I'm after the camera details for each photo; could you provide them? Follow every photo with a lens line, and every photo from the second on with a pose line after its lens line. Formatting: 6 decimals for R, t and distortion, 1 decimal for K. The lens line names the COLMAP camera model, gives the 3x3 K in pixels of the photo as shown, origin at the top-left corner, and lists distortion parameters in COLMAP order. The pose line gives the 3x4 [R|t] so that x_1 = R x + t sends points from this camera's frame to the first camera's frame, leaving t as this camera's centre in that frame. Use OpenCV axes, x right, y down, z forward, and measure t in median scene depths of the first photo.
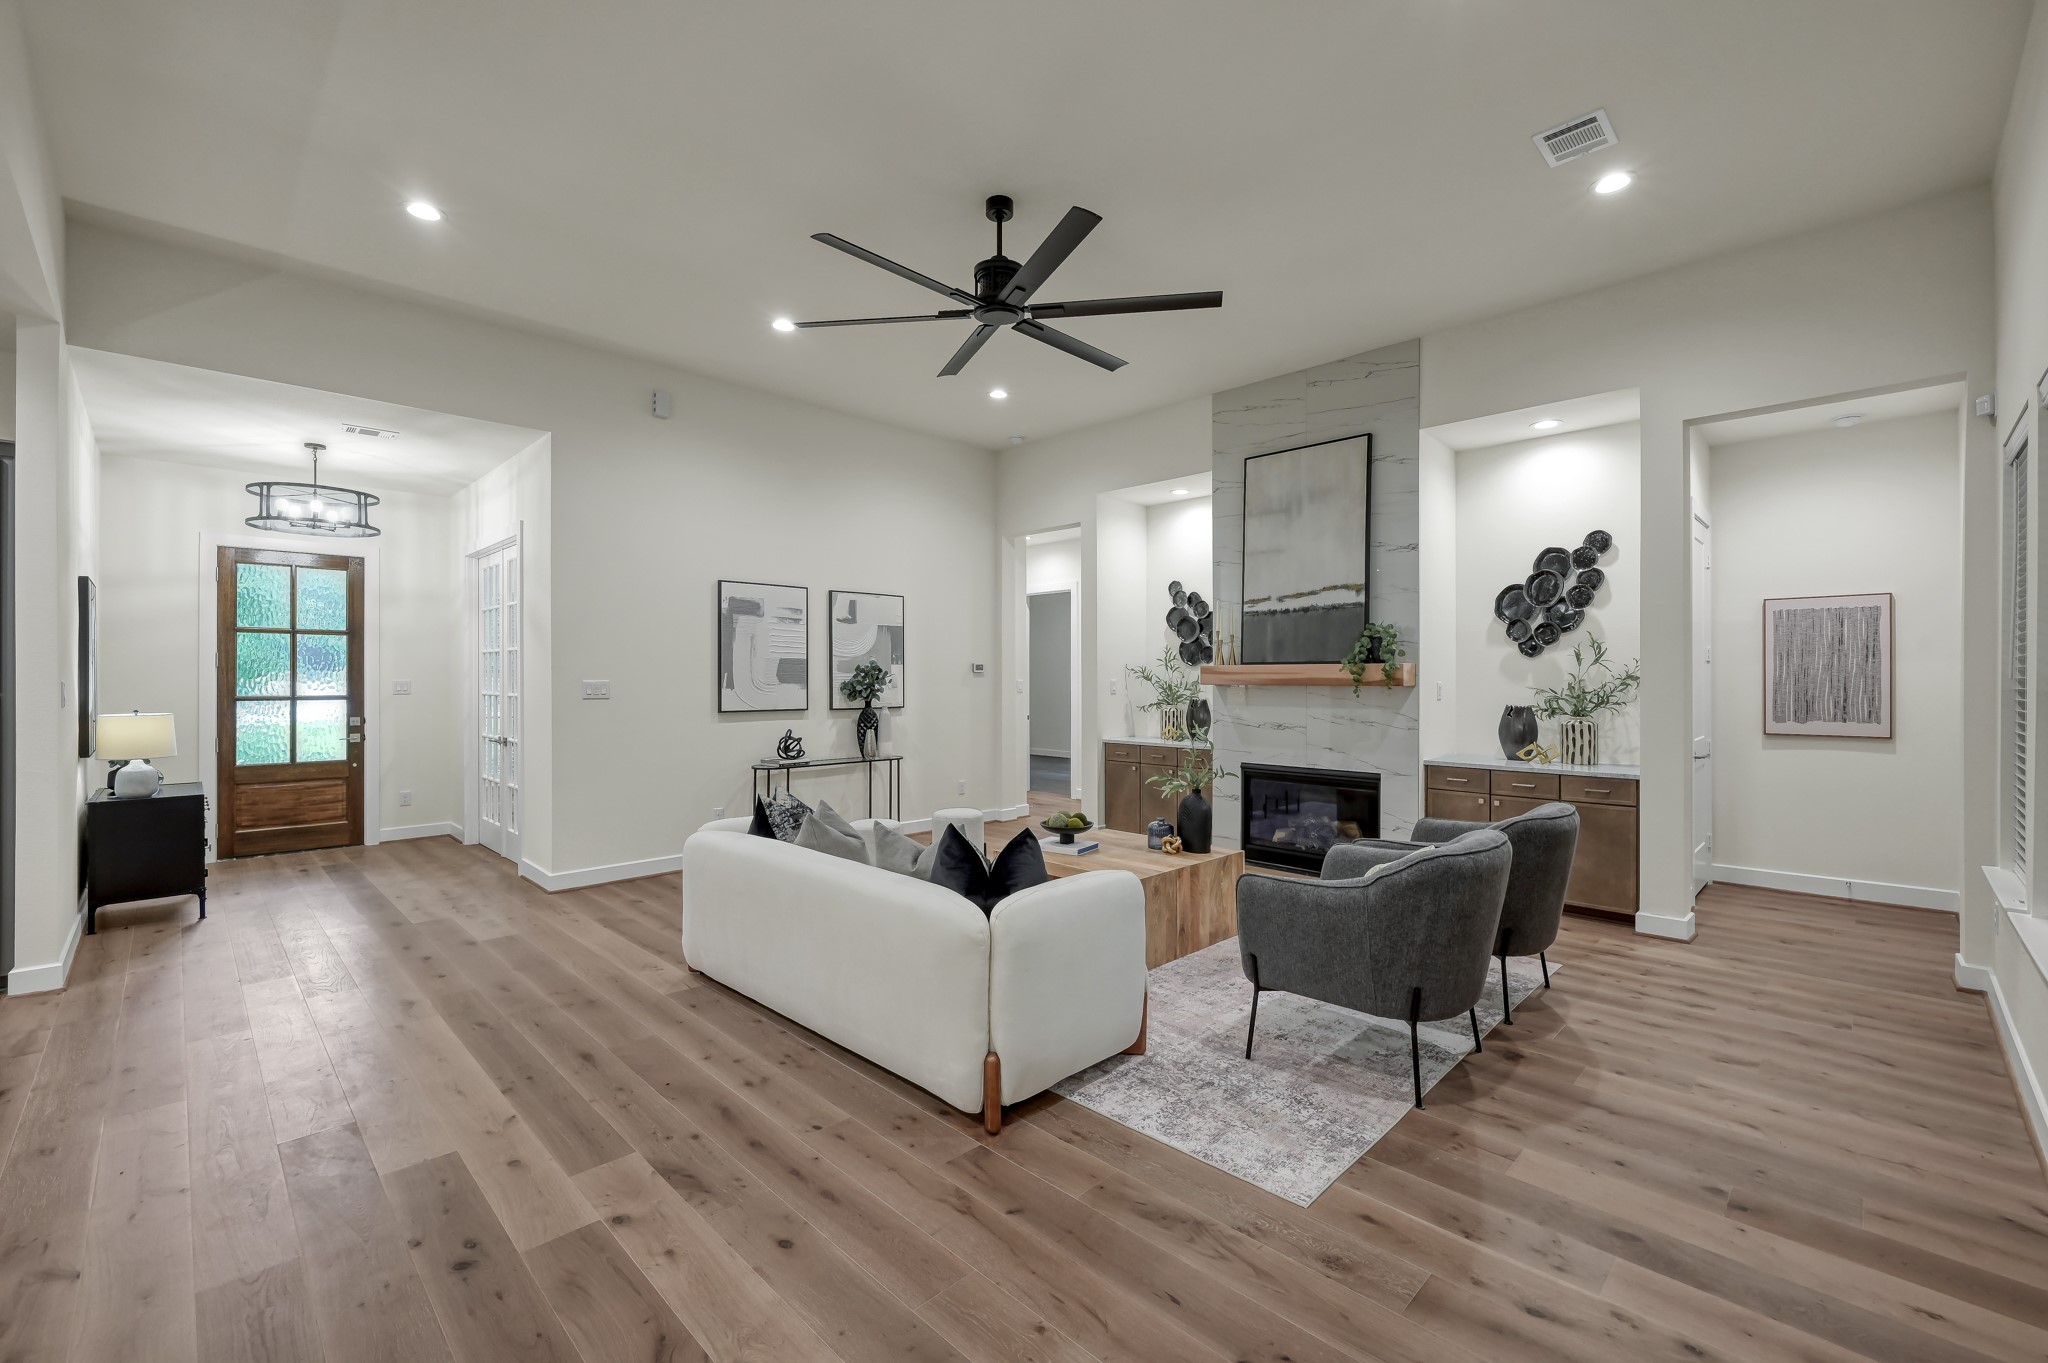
lens RADIAL K [[849.8, 0, 1029.9], [0, 849.8, 679.7], [0, 0, 1]] dist [-0.003137, 0.000899]
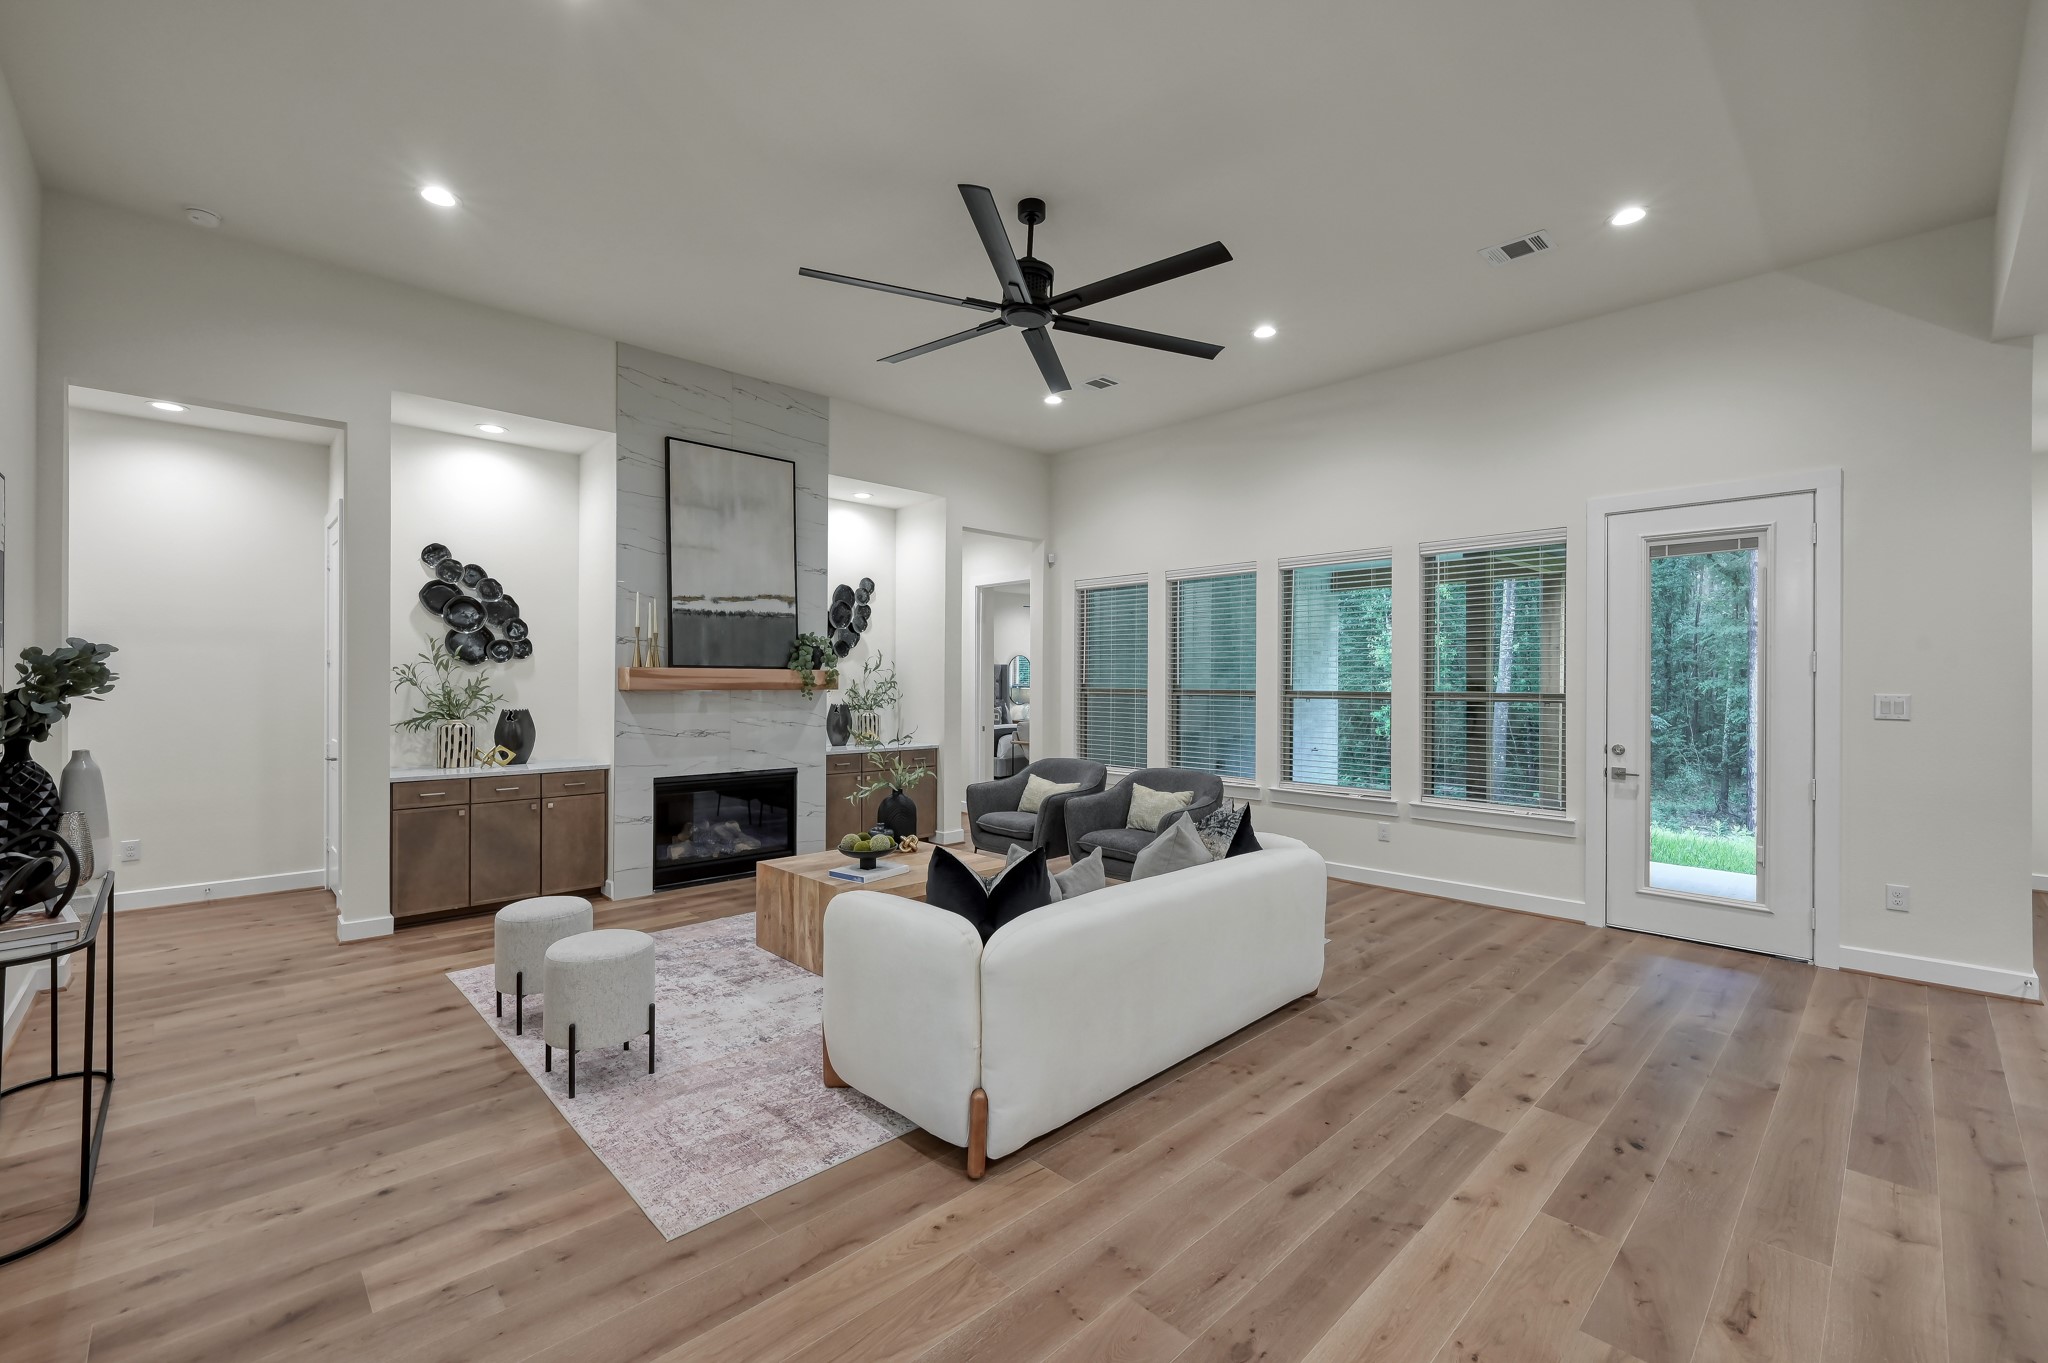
lens RADIAL K [[849.8, 0, 1019.6], [0, 849.8, 683.8], [0, 0, 1]] dist [-0.003137, 0.000899]
pose [[0.032111, -0.004070, 0.999476, -0.702591], [-0.001777, 0.999990, 0.004129, -0.005469], [-0.999483, -0.001909, 0.032104, 0.671558]]
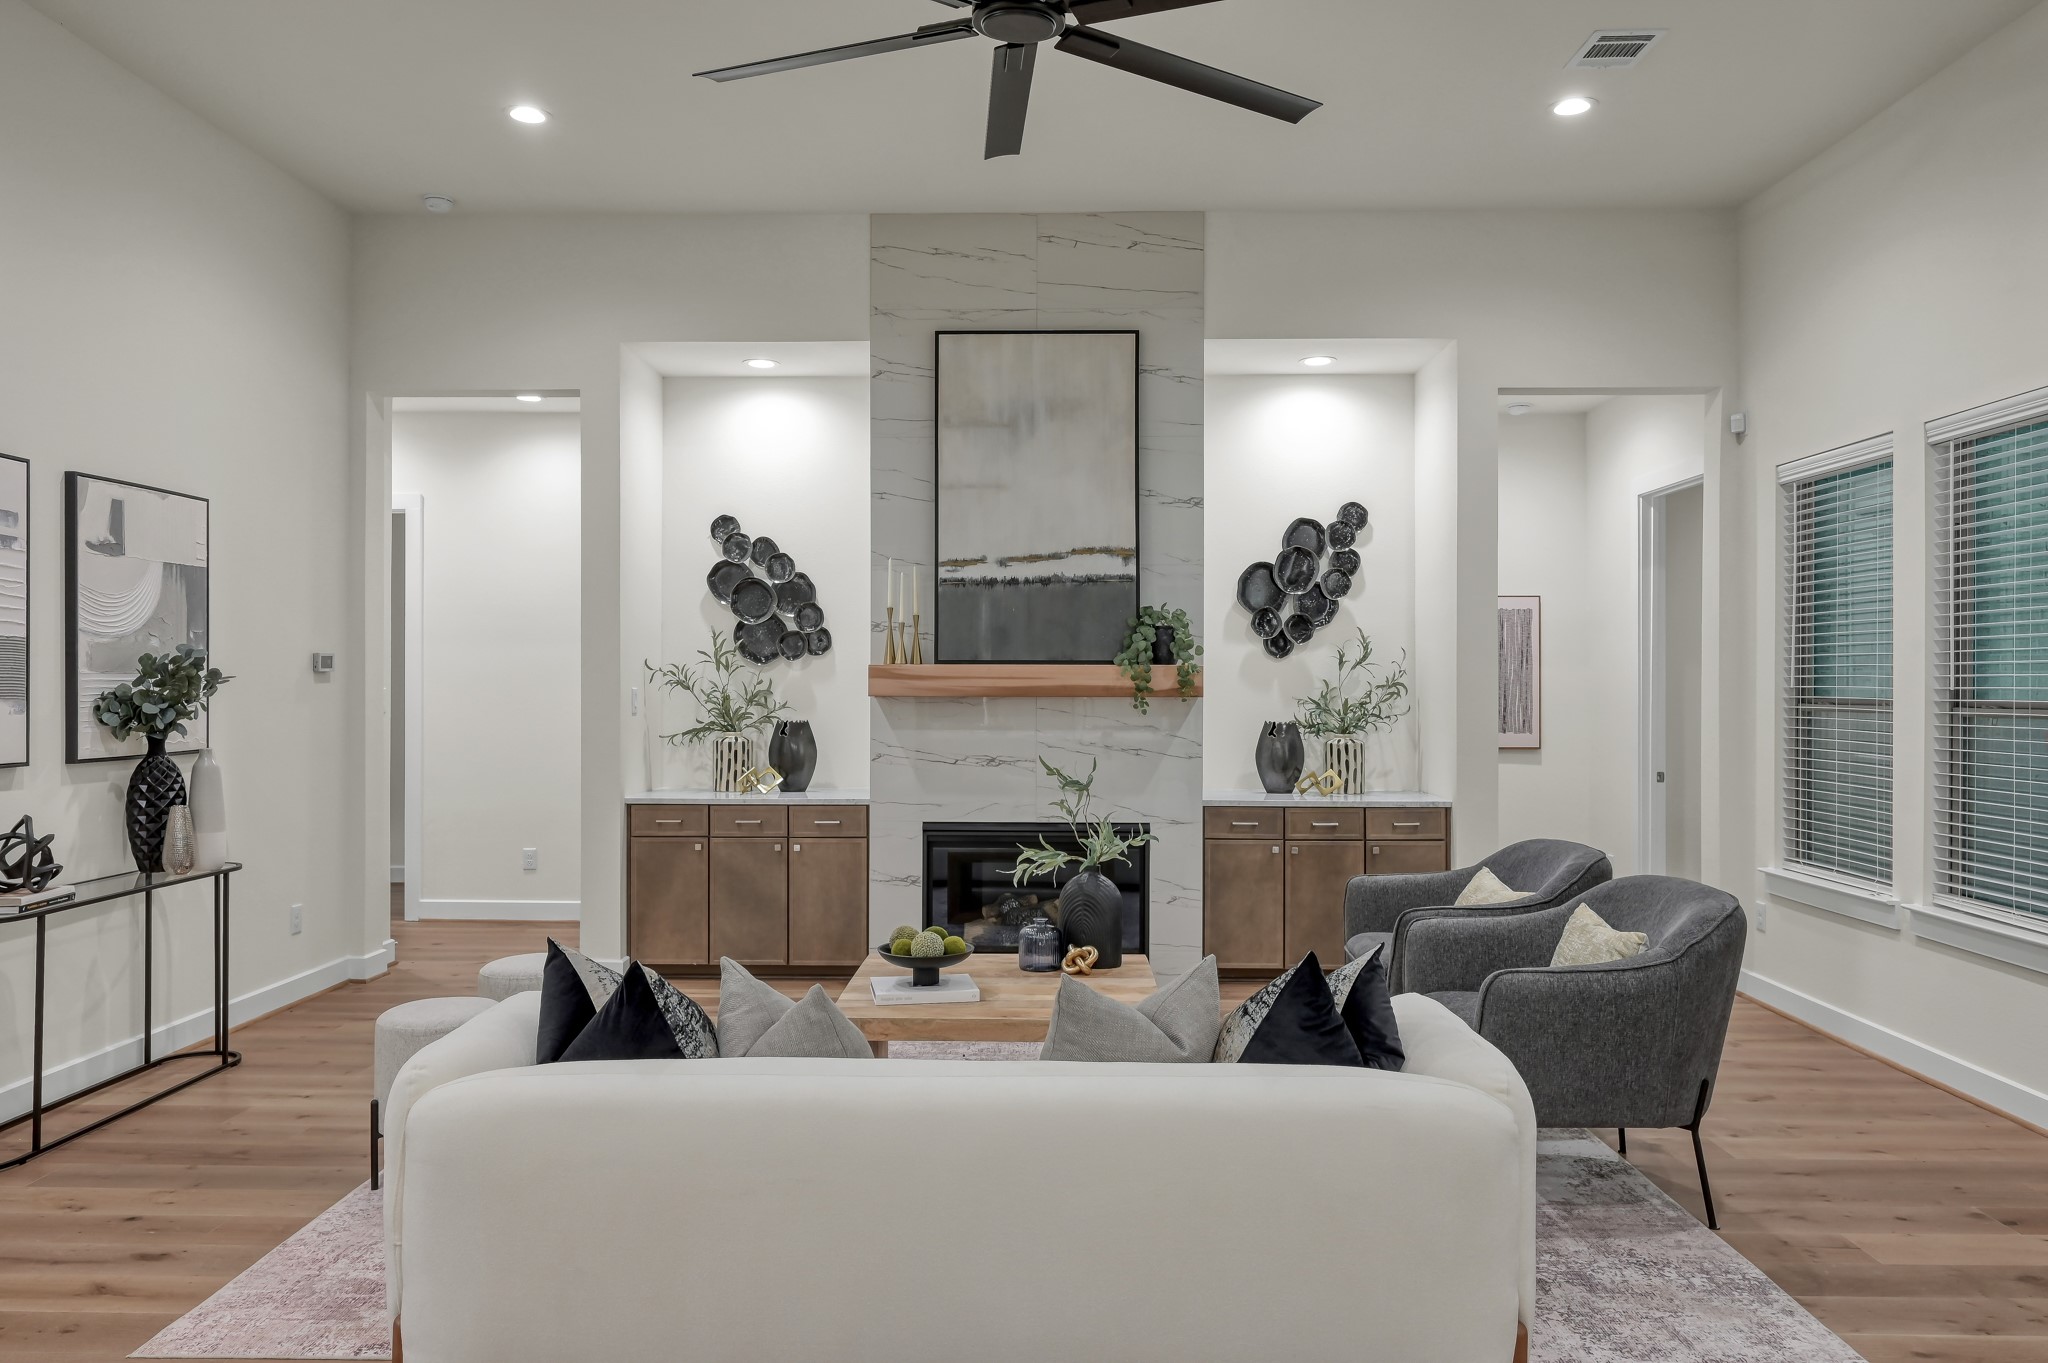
lens RADIAL K [[1394.3, 0, 1028.6], [0, 1394.3, 677.7], [0, 0, 1]] dist [0.001205, -0.004480]
pose [[0.726806, 0.003158, 0.686835, -0.443471], [0.000262, 0.999988, -0.004874, -0.002856], [-0.686843, 0.003722, 0.726797, 0.239314]]
